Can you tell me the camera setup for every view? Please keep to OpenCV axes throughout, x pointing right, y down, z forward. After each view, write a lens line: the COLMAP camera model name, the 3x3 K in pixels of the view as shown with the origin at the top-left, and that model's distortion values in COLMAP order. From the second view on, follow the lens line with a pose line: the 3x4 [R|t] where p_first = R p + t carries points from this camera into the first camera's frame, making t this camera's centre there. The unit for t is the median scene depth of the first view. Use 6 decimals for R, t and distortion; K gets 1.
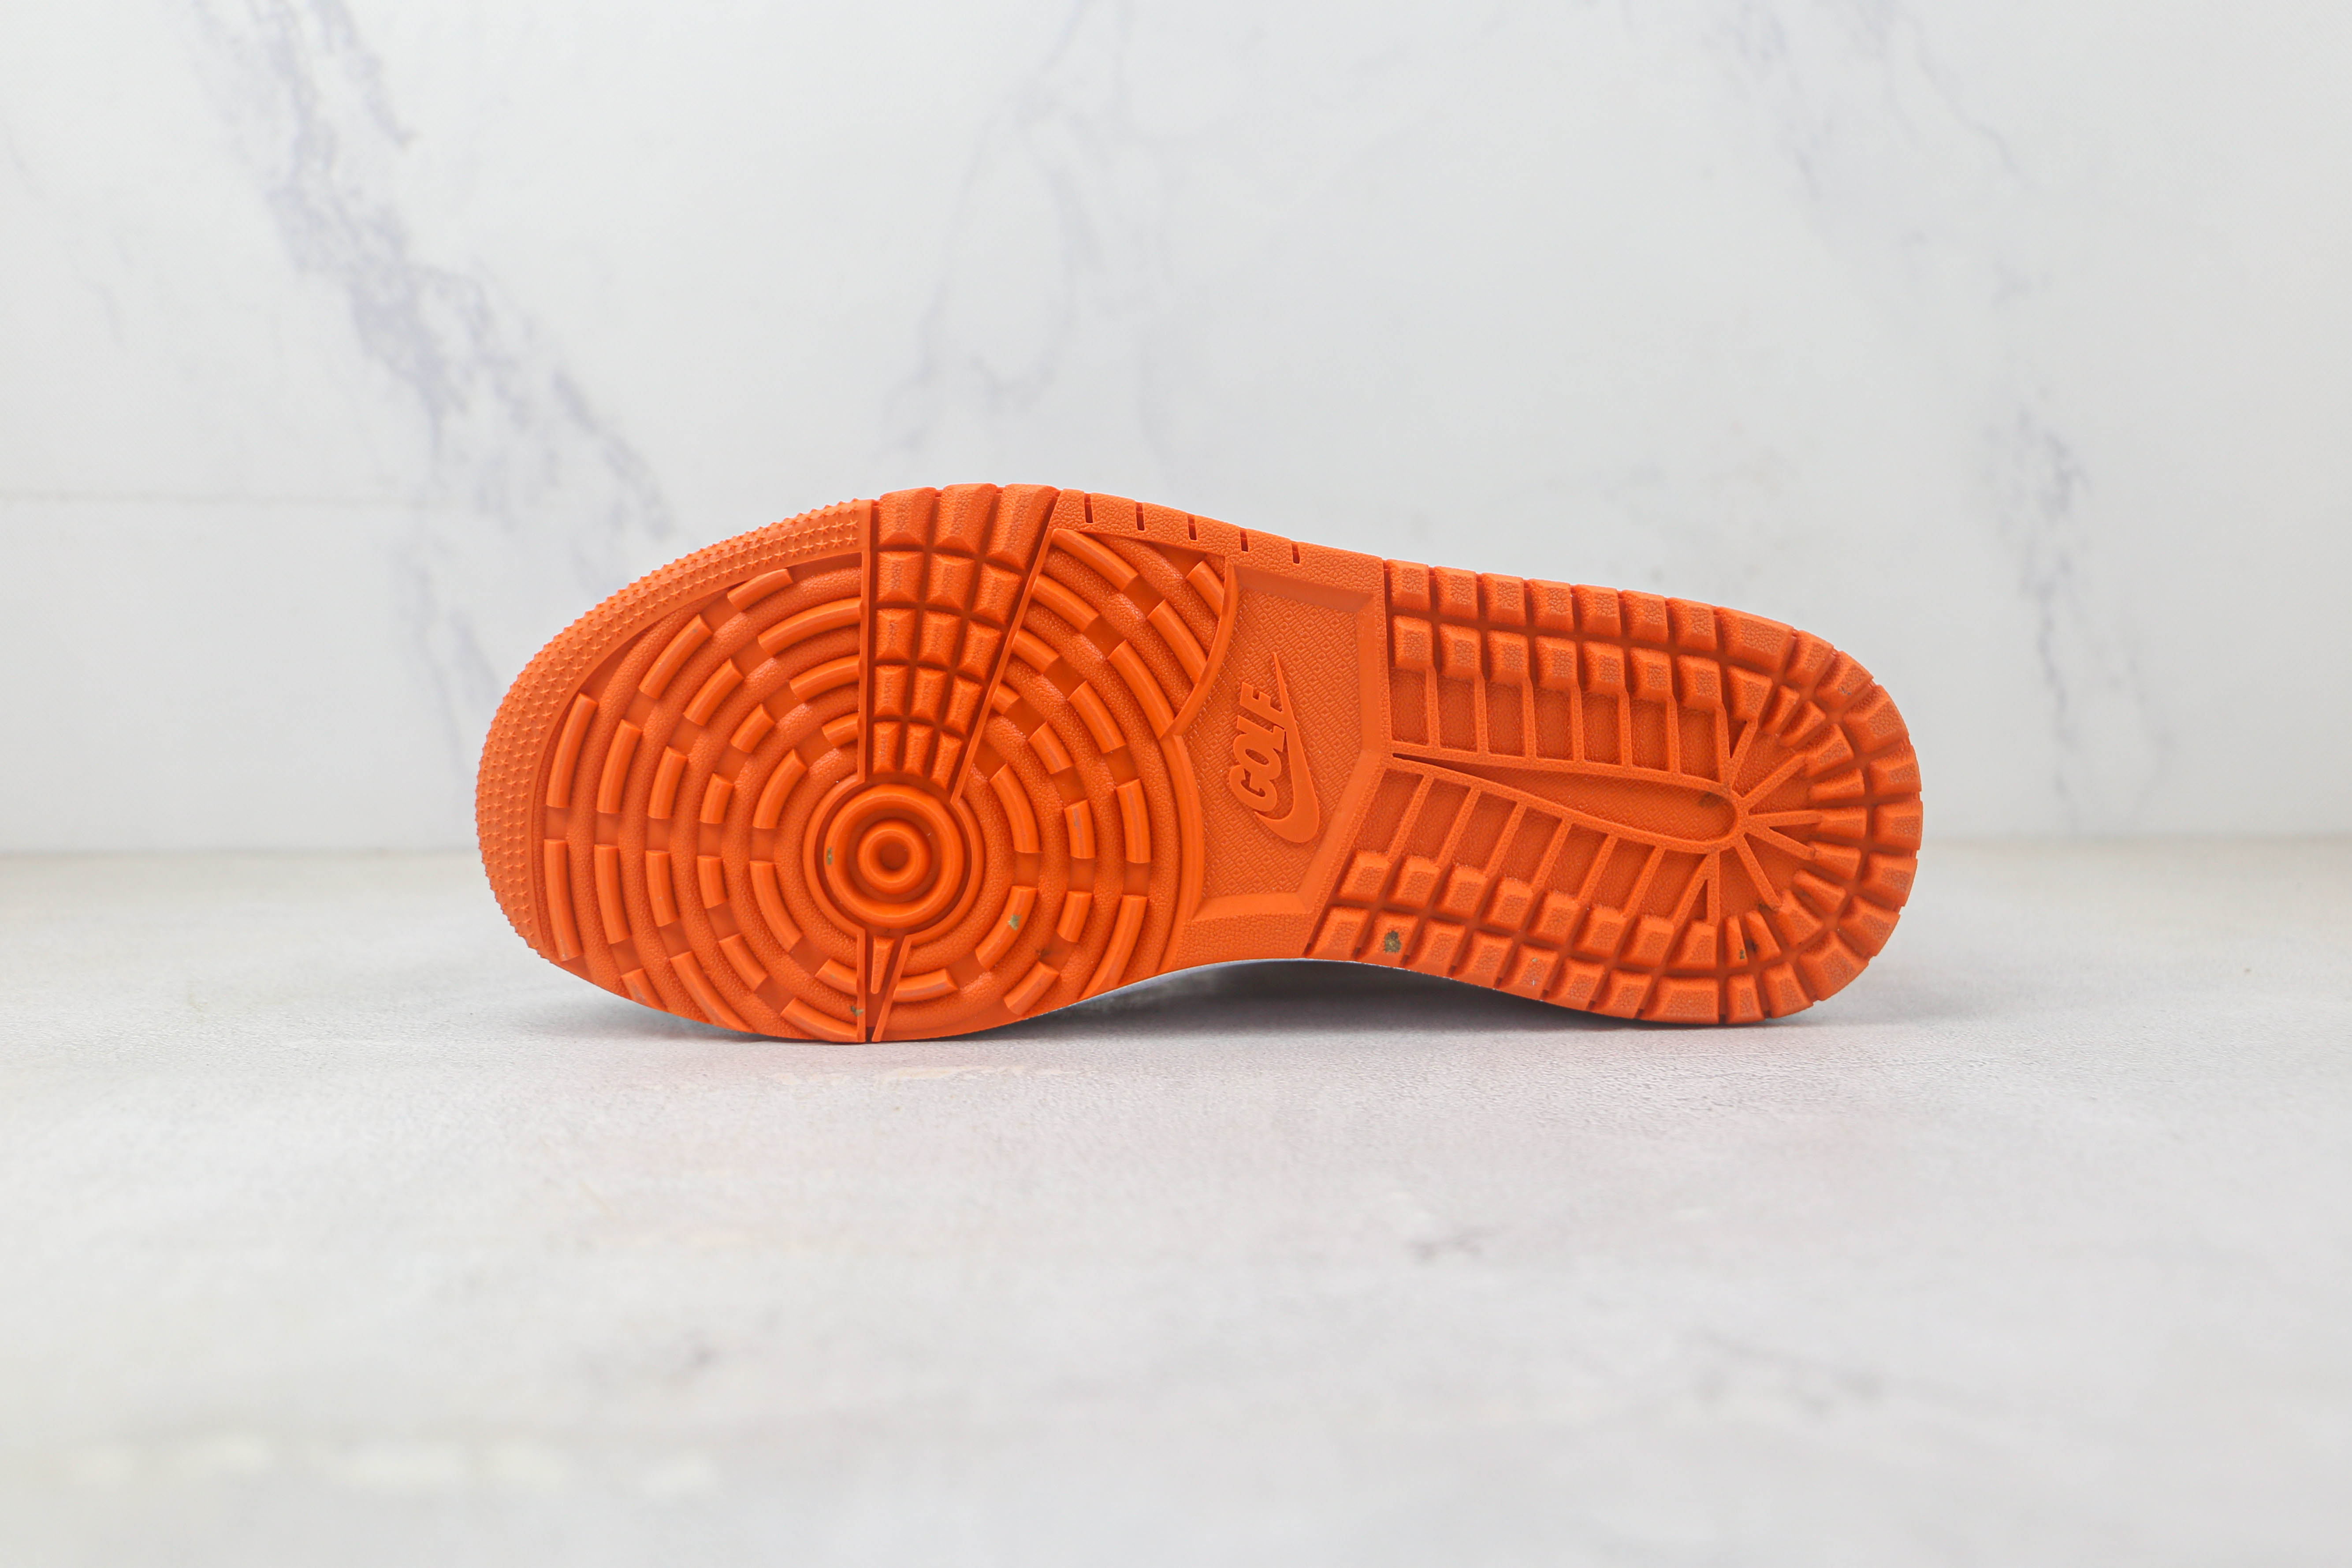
lens RADIAL K [[2394.6, 0, 1141.6], [0, 2394.6, 767.8], [0, 0, 1]] dist [-0.034423, 0.000000]
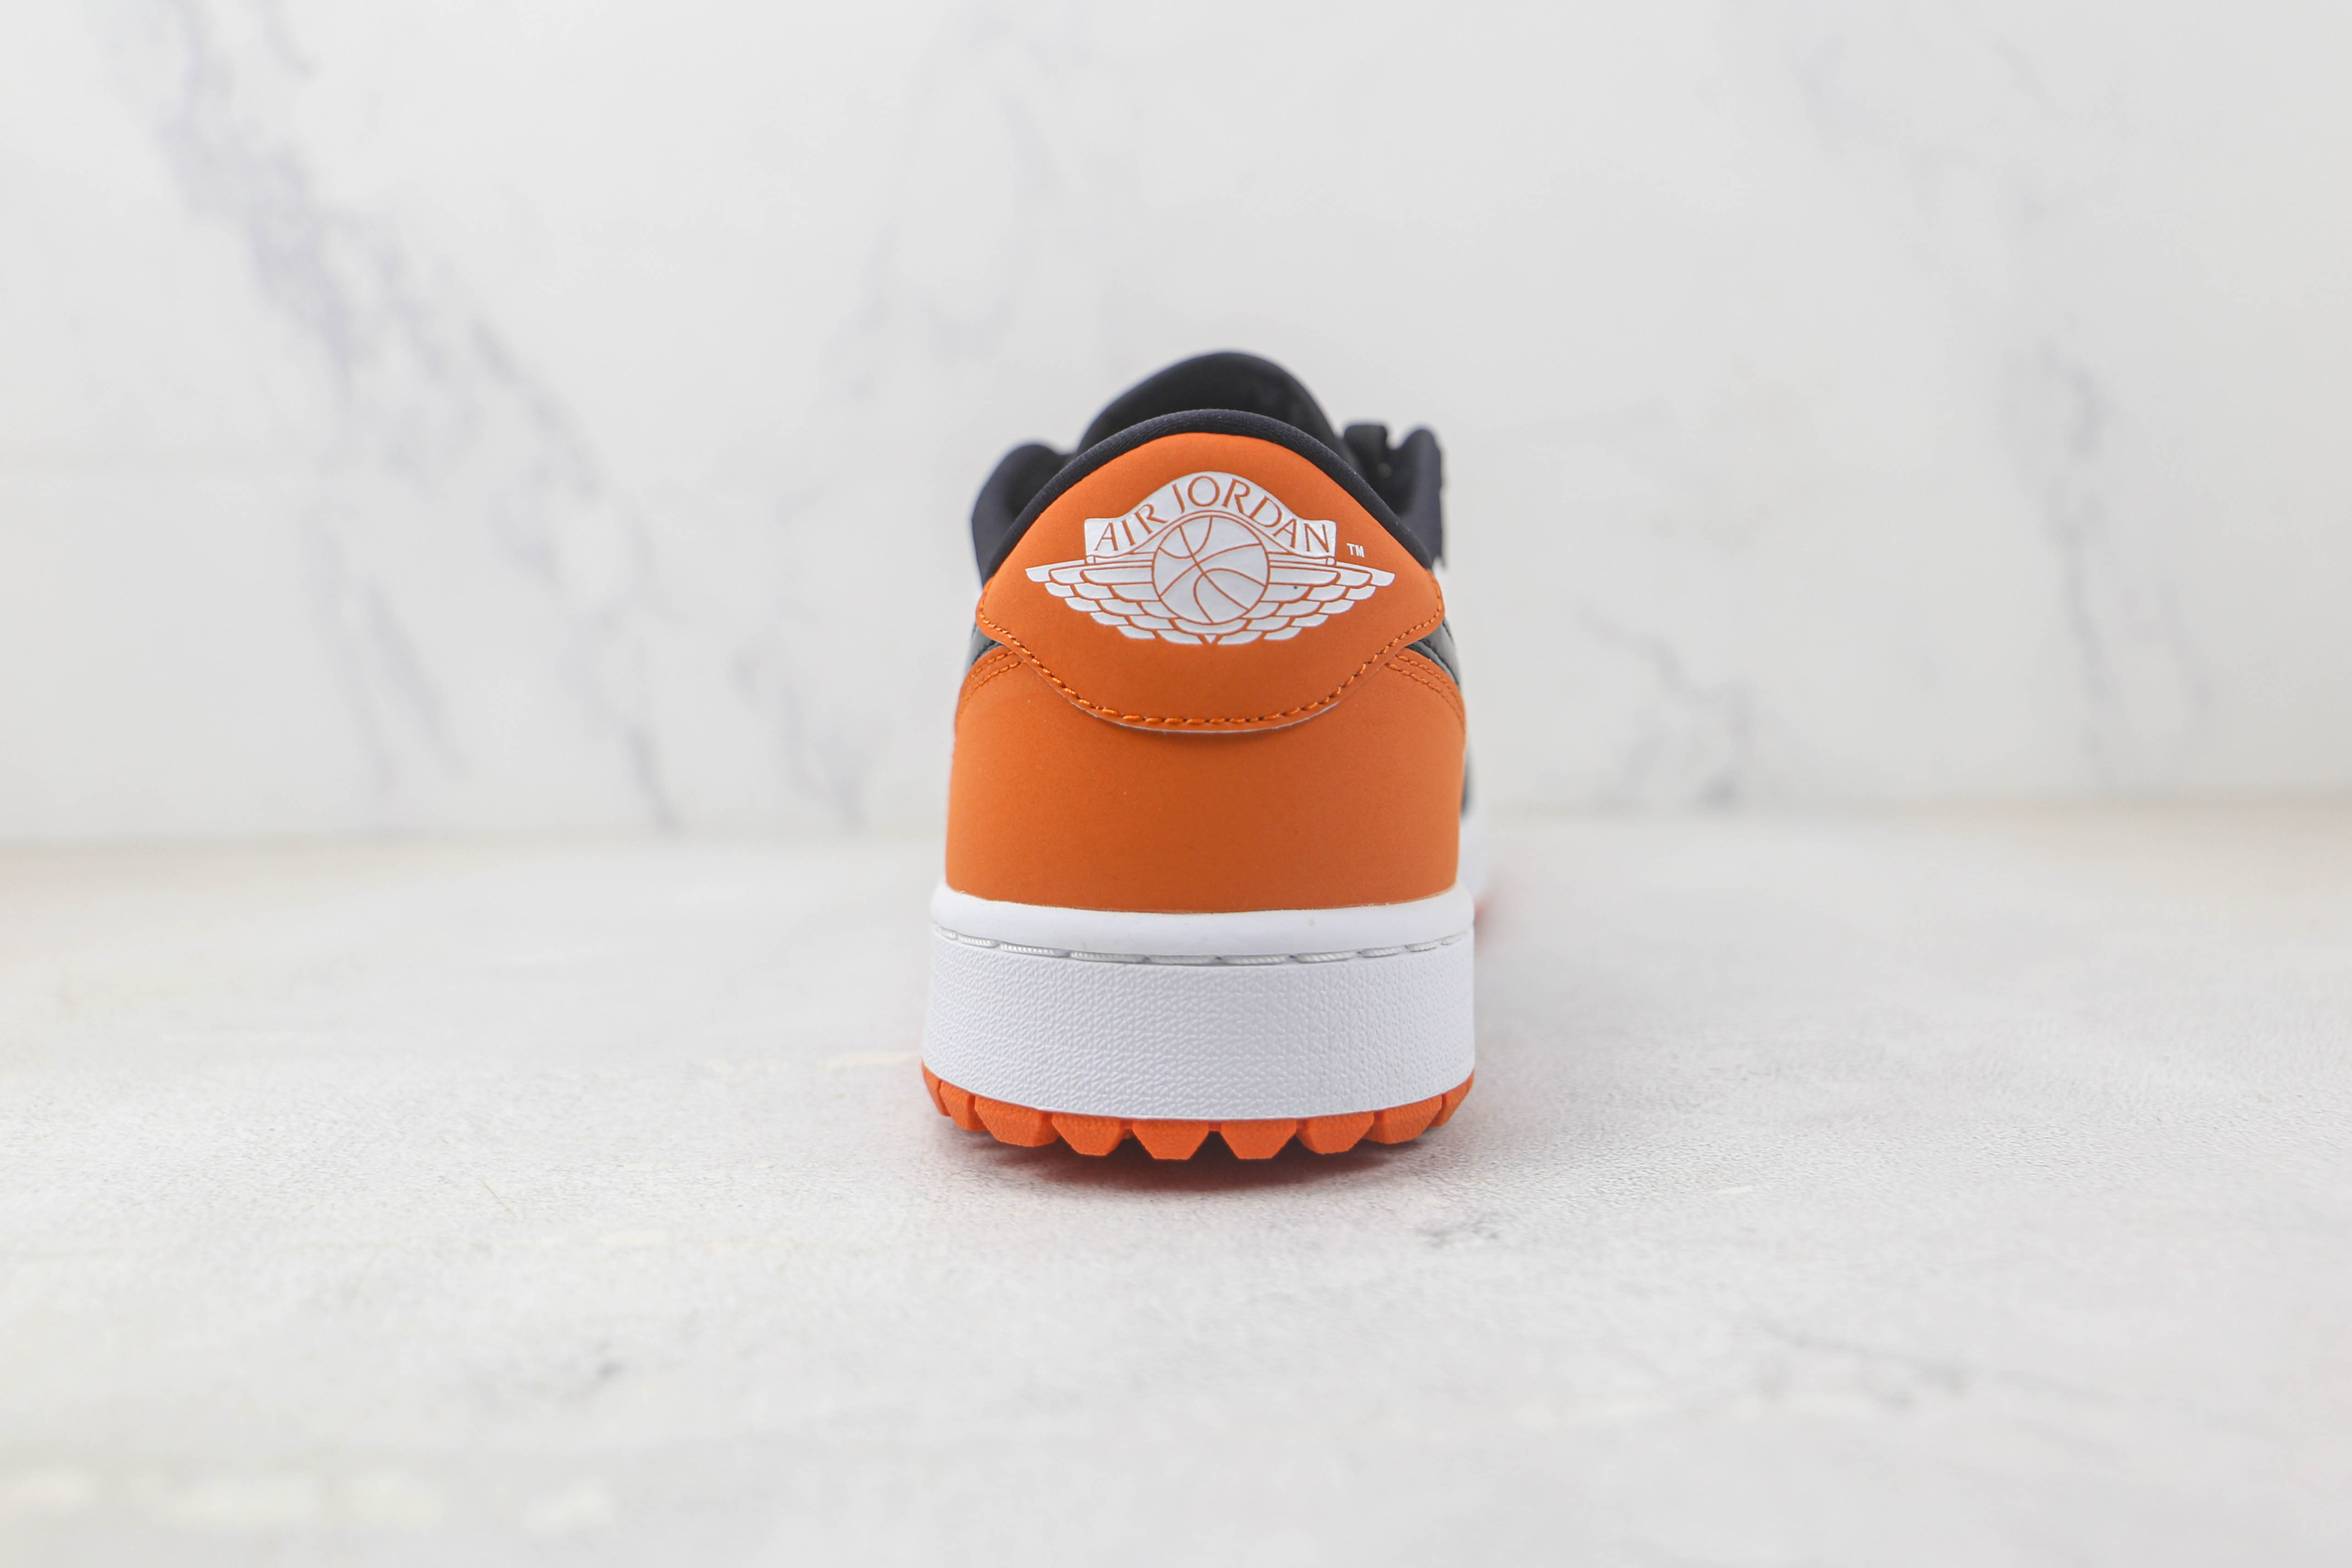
lens RADIAL K [[2394.6, 0, 1167.4], [0, 2394.6, 774.1], [0, 0, 1]] dist [-0.034423, 0.000000]
pose [[0.999674, -0.014223, 0.021215, 0.002807], [0.014439, 0.999845, -0.010040, 0.033197], [-0.021069, 0.010343, 0.999725, 0.100898]]
